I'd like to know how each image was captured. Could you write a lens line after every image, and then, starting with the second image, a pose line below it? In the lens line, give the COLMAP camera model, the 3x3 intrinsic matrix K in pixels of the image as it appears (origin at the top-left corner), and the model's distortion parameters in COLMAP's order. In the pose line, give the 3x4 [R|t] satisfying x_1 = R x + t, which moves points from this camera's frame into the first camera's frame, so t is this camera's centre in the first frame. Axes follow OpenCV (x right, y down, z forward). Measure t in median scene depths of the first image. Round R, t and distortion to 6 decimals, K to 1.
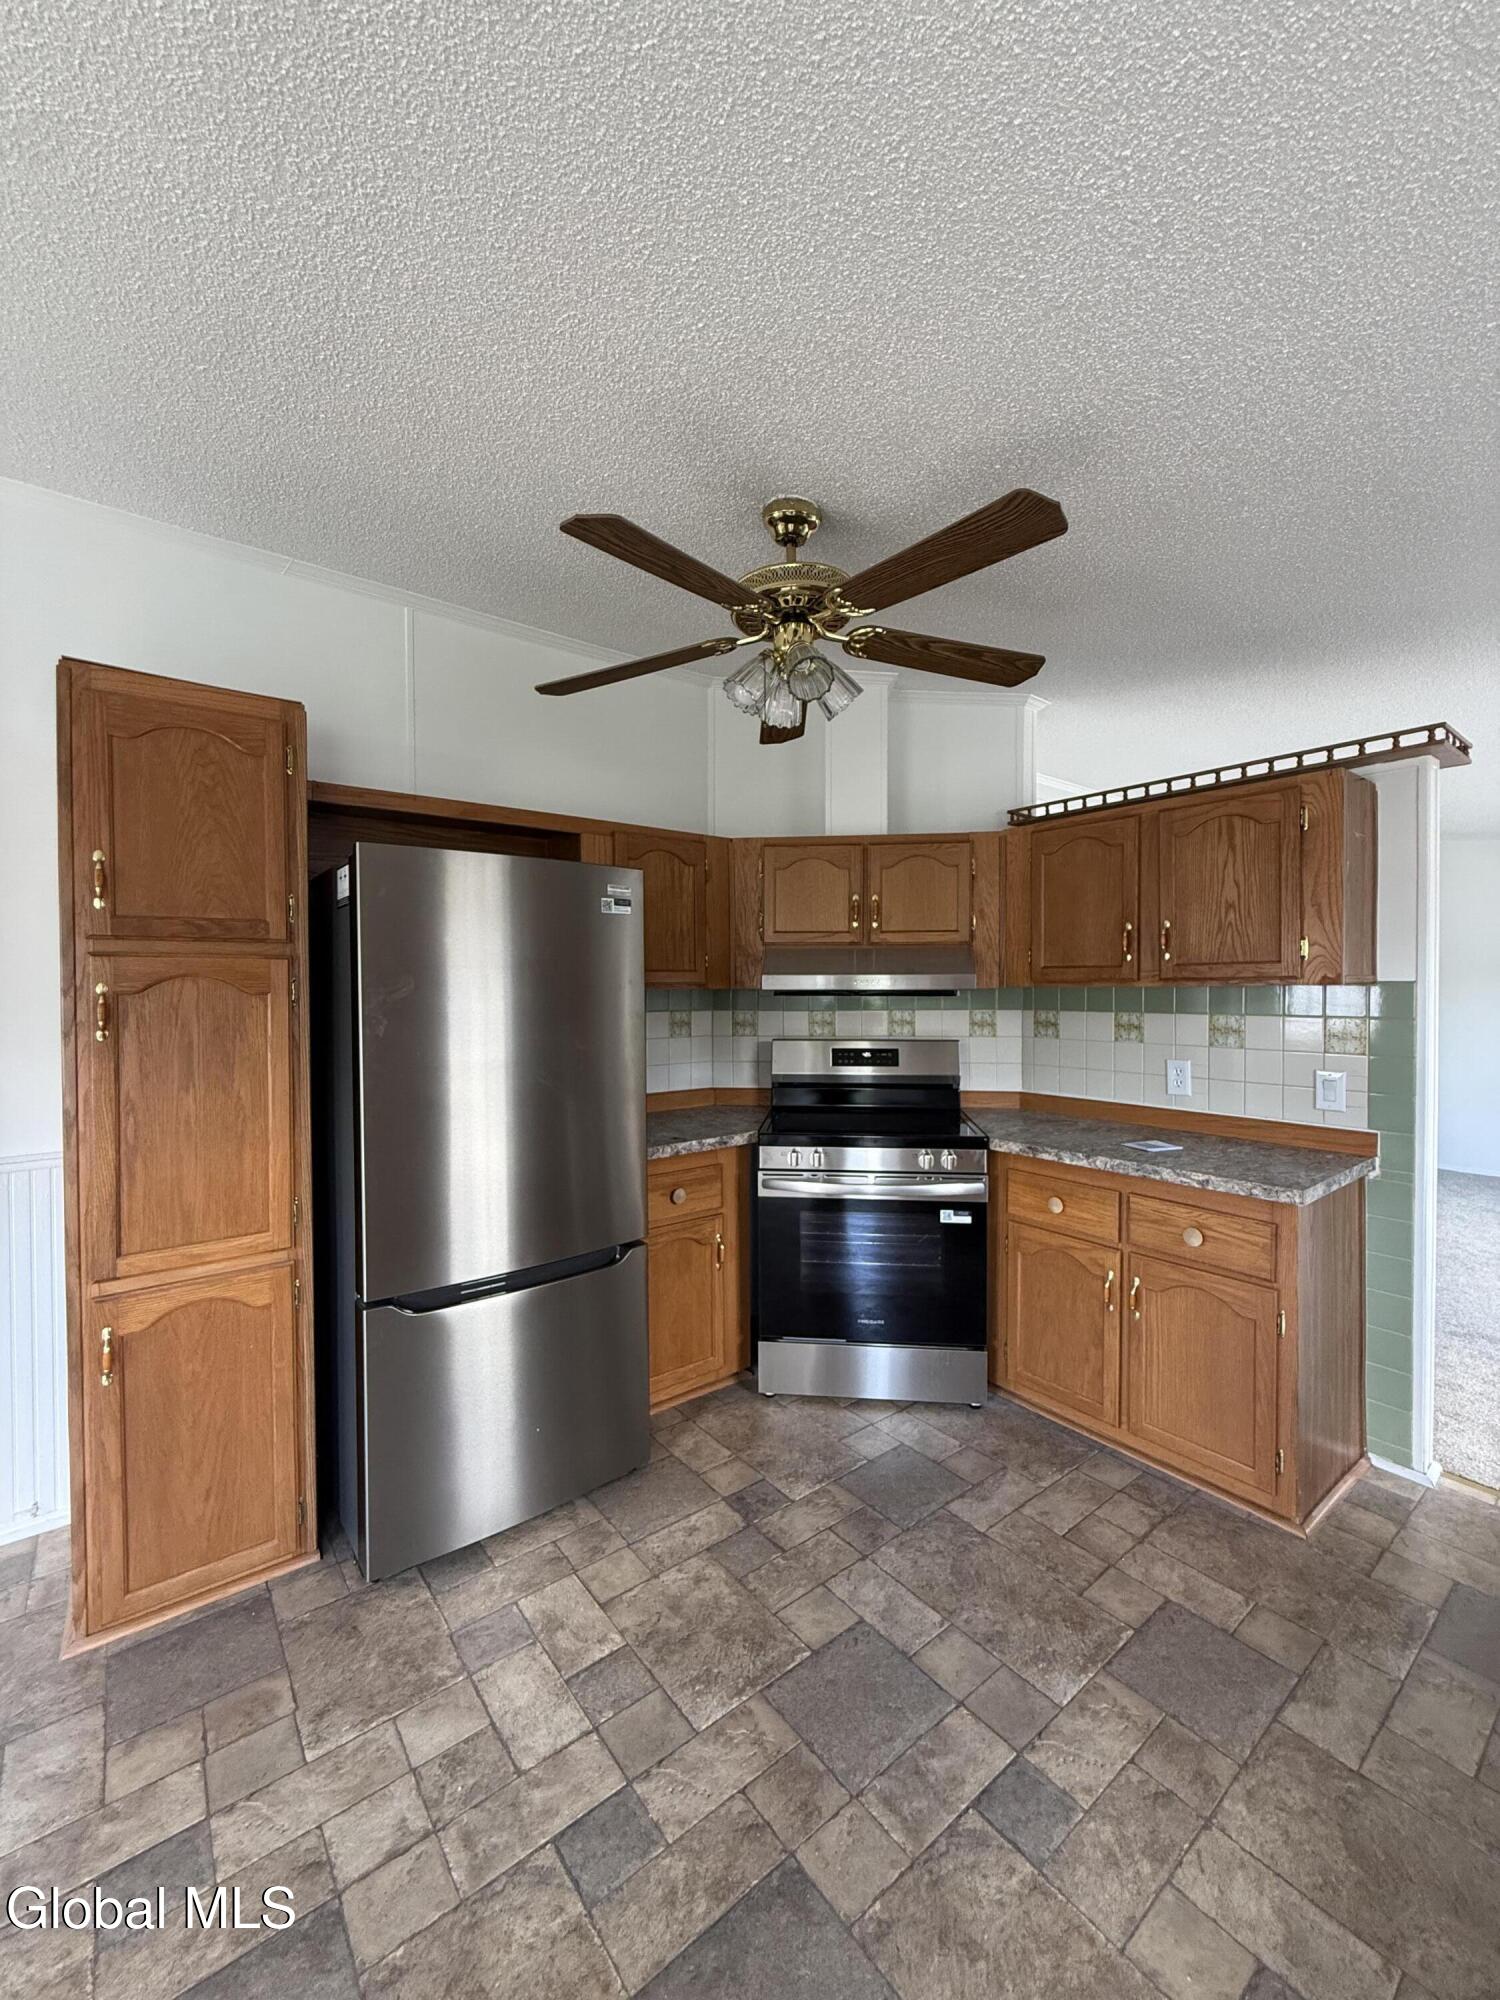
lens RADIAL K [[797.1, 0, 747.6], [0, 797.1, 996.6], [0, 0, 1]] dist [-0.000297, 0.000496]
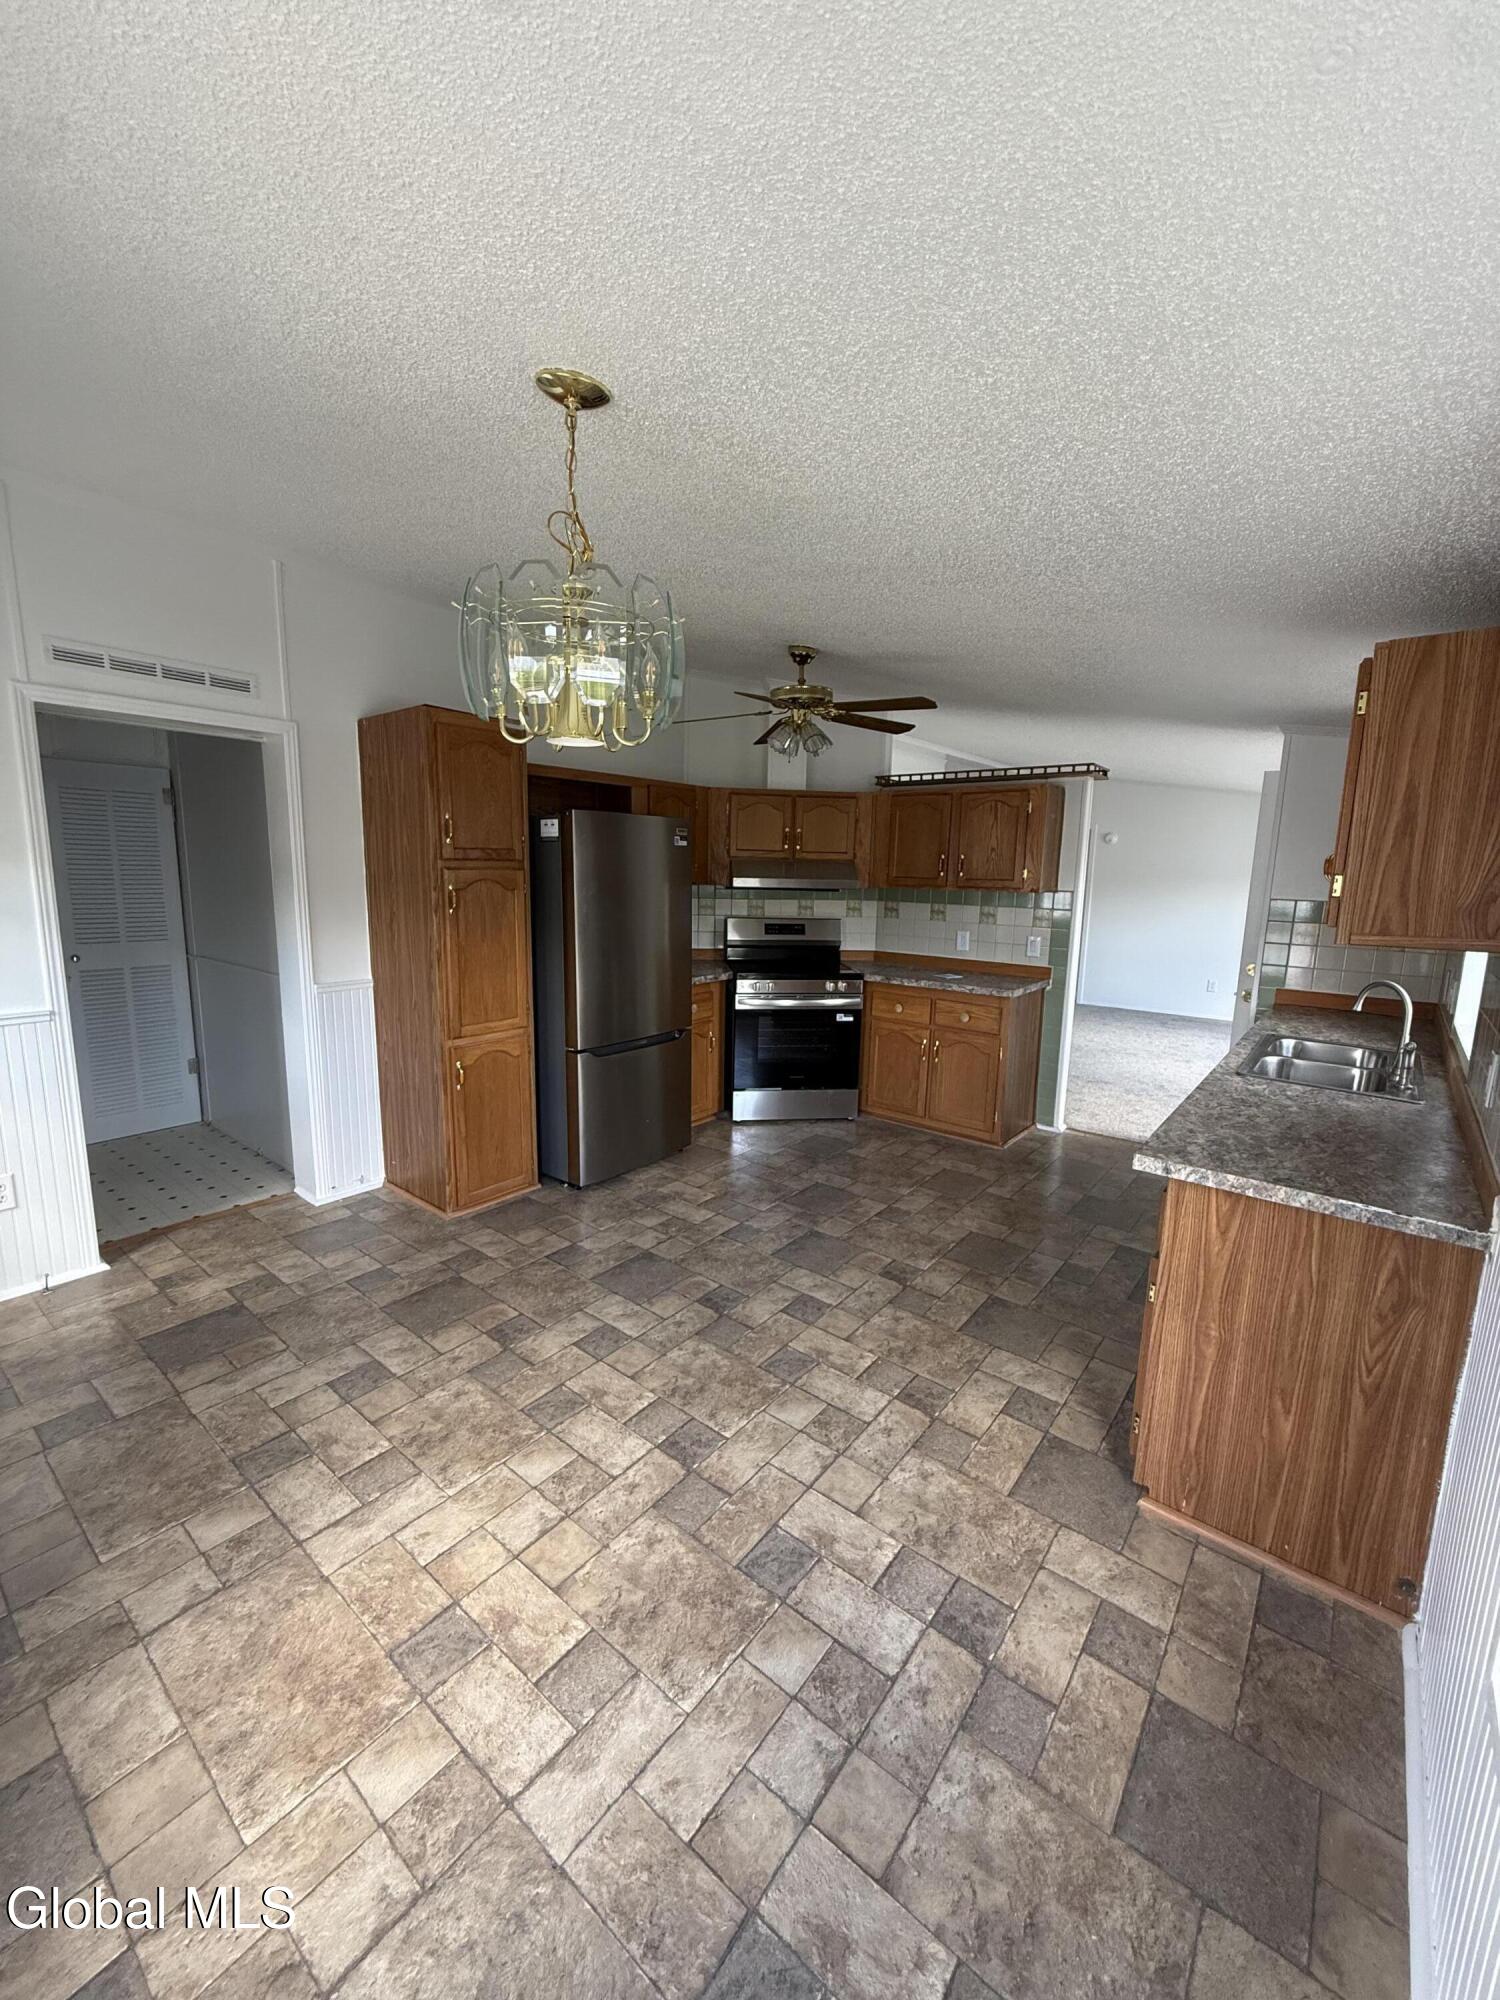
lens RADIAL K [[797.1, 0, 747.6], [0, 797.1, 996.6], [0, 0, 1]] dist [-0.000297, 0.000496]
pose [[0.972368, -0.013890, 0.233039, -0.465539], [-0.021376, 0.988738, 0.148125, -0.039624], [-0.232472, -0.149014, 0.961120, -0.840426]]
